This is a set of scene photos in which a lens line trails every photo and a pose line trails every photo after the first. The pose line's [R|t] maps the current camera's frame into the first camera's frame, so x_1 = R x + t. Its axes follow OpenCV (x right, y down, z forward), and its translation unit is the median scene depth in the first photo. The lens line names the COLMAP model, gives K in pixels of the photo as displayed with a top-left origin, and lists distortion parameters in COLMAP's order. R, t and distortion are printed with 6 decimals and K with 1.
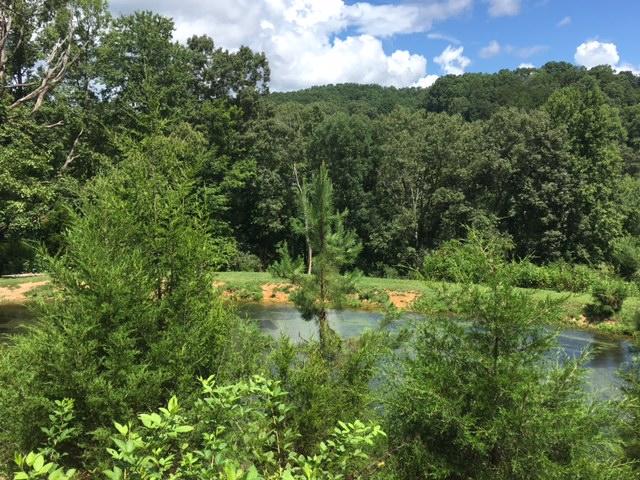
lens RADIAL K [[621.9, 0, 320.0], [0, 621.9, 240.0], [0, 0, 1]] dist [0.016419, 0.013090]
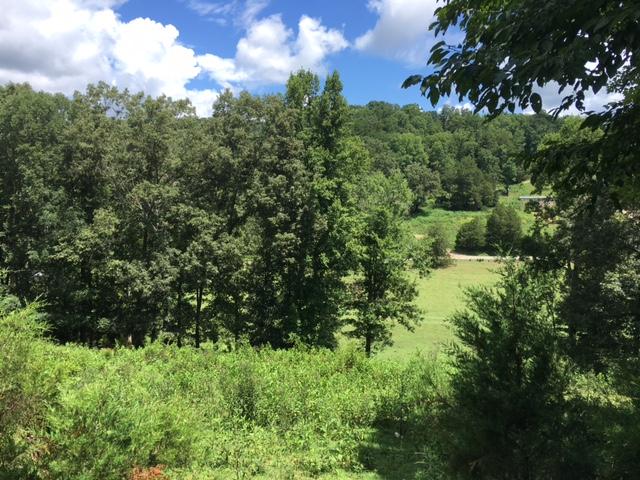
lens RADIAL K [[540.1, 0, 320.0], [0, 540.1, 240.0], [0, 0, 1]] dist [0.000699, 0.002324]
pose [[0.971330, -0.027852, 0.236099, 0.245663], [0.033635, 0.999224, -0.020502, 0.011270], [-0.235345, 0.027855, 0.971513, 0.280710]]
